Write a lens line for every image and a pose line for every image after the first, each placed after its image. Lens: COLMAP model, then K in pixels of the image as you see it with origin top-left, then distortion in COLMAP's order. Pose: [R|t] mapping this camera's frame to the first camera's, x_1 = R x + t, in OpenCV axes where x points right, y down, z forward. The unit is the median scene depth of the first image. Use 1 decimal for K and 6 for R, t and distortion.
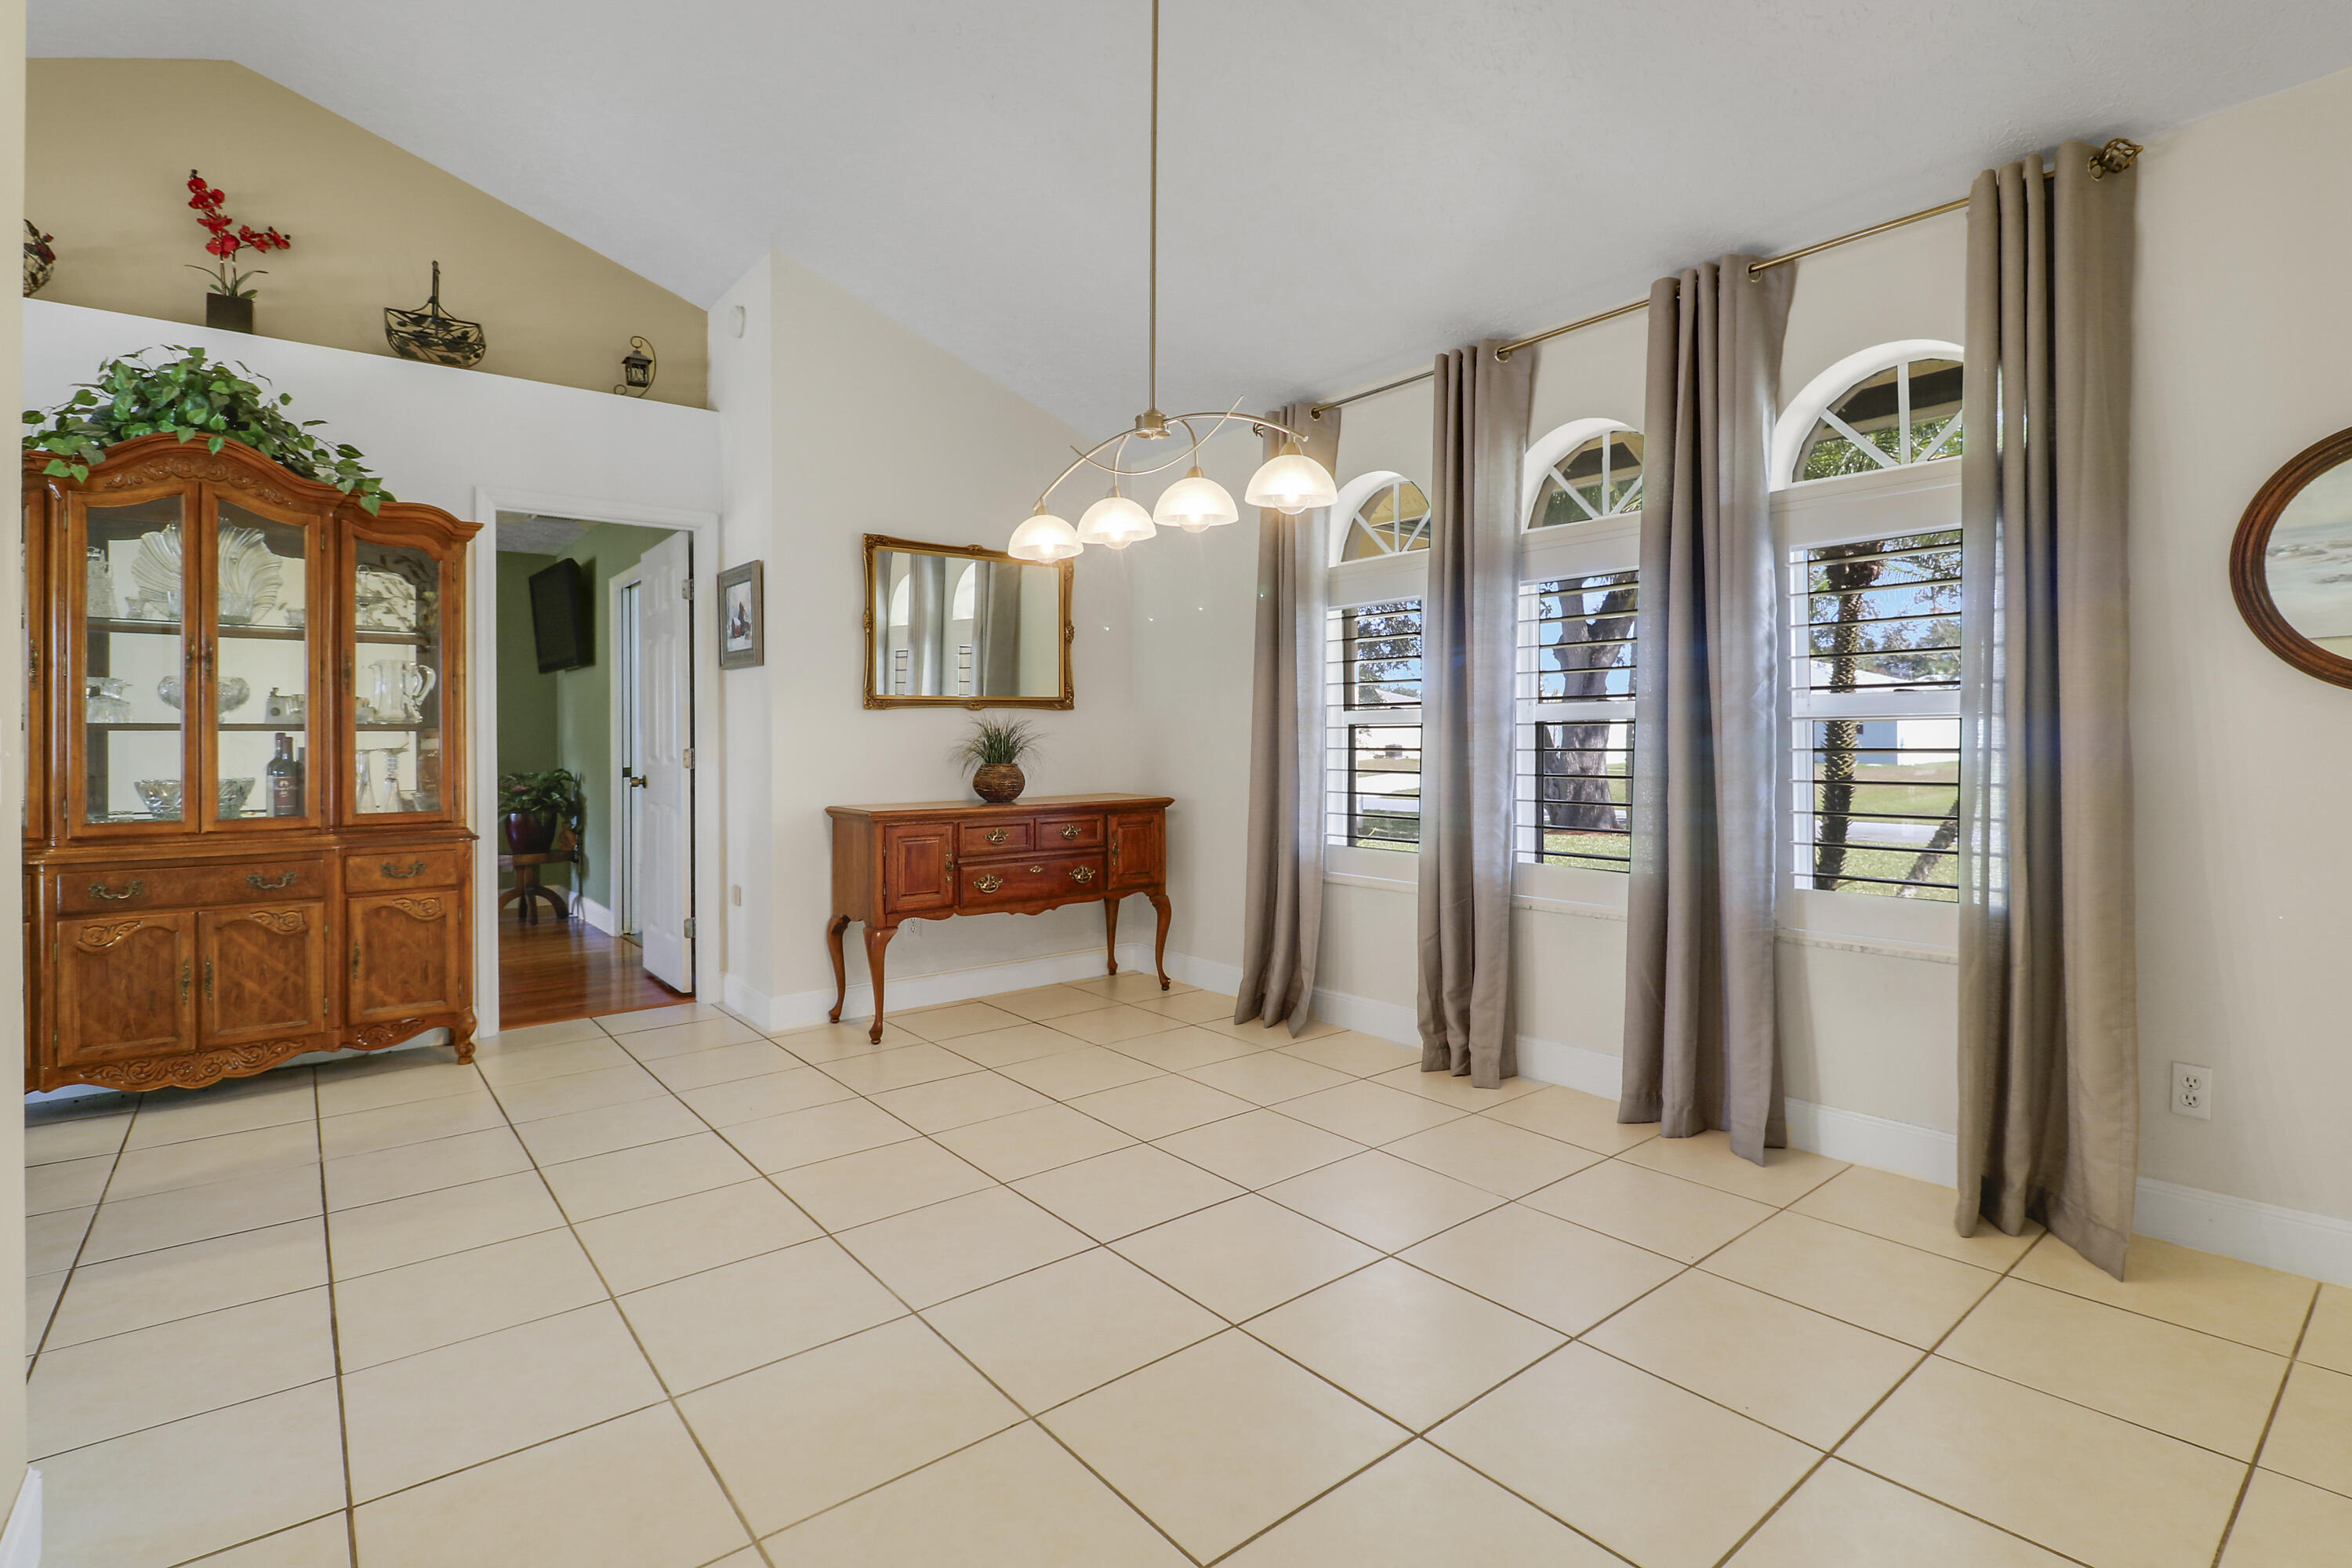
lens RADIAL K [[1126.9, 0, 1204.5], [0, 1126.9, 735.8], [0, 0, 1]] dist [0.010518, -0.008184]
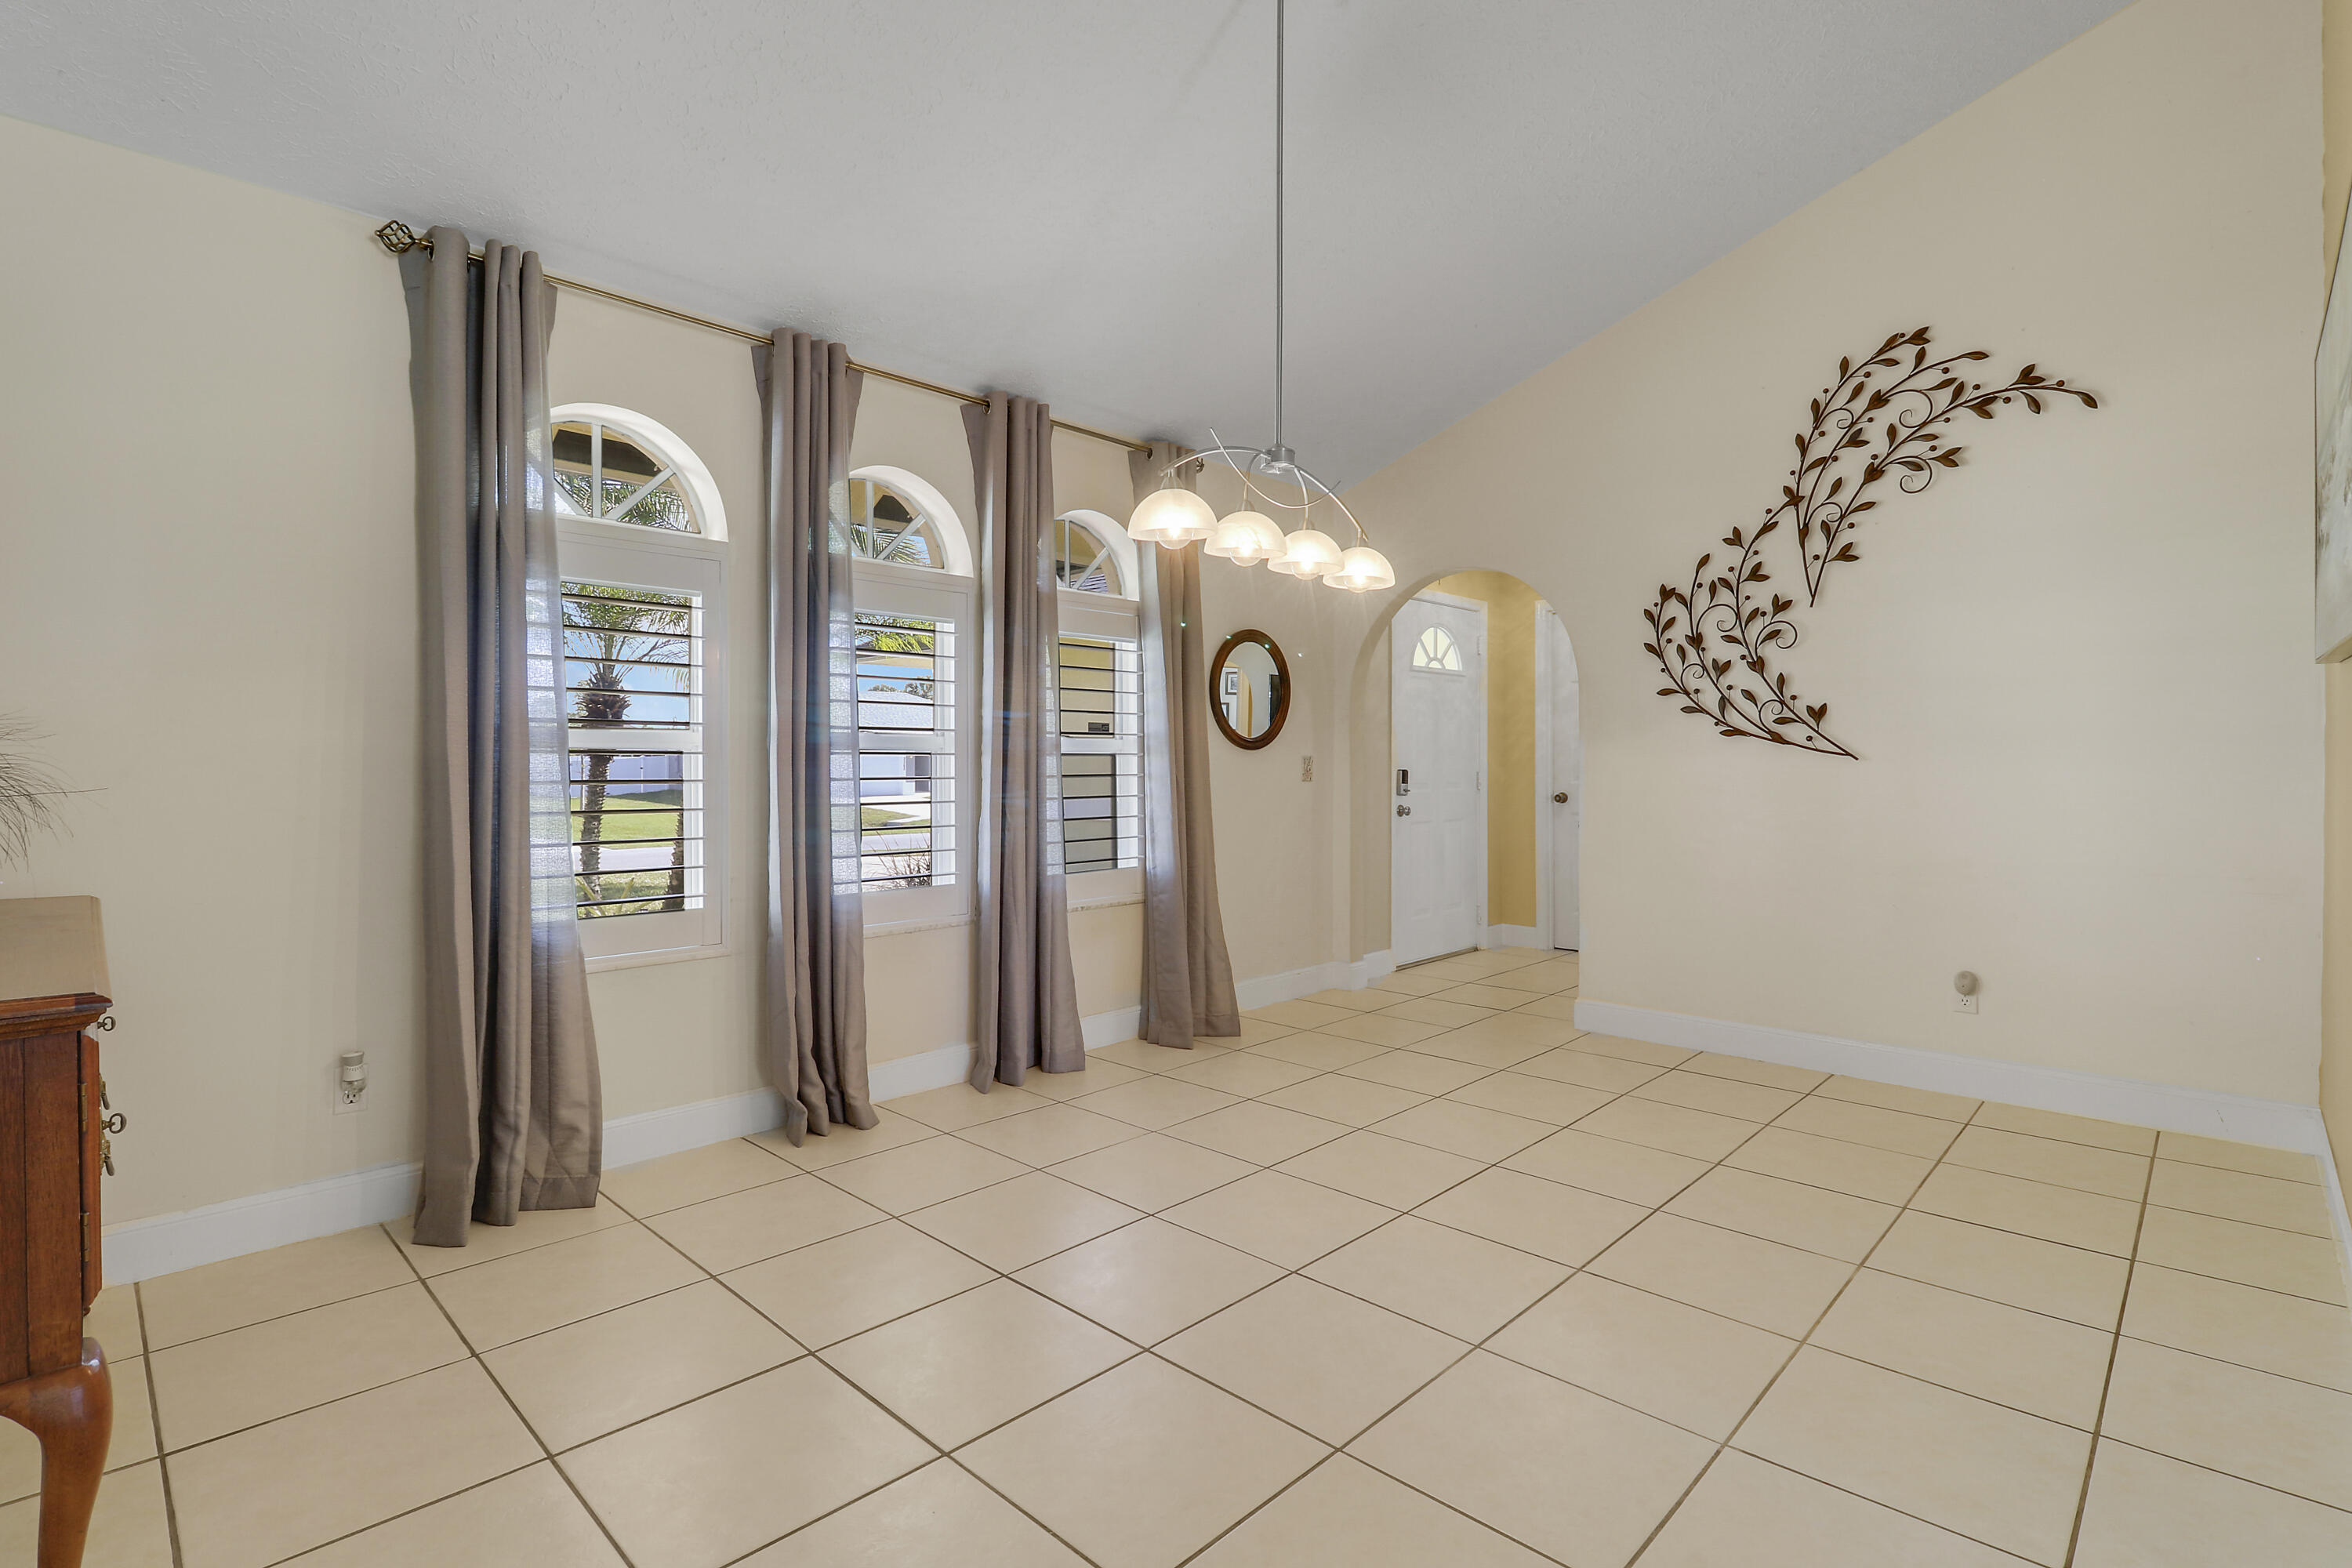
lens RADIAL K [[1126.9, 0, 1113.2], [0, 1126.9, 817.5], [0, 0, 1]] dist [0.010518, -0.008184]
pose [[-0.111454, -0.038350, 0.993029, -0.628594], [-0.000519, 0.999257, 0.038533, 0.006262], [-0.993769, 0.003779, -0.111392, 0.760359]]
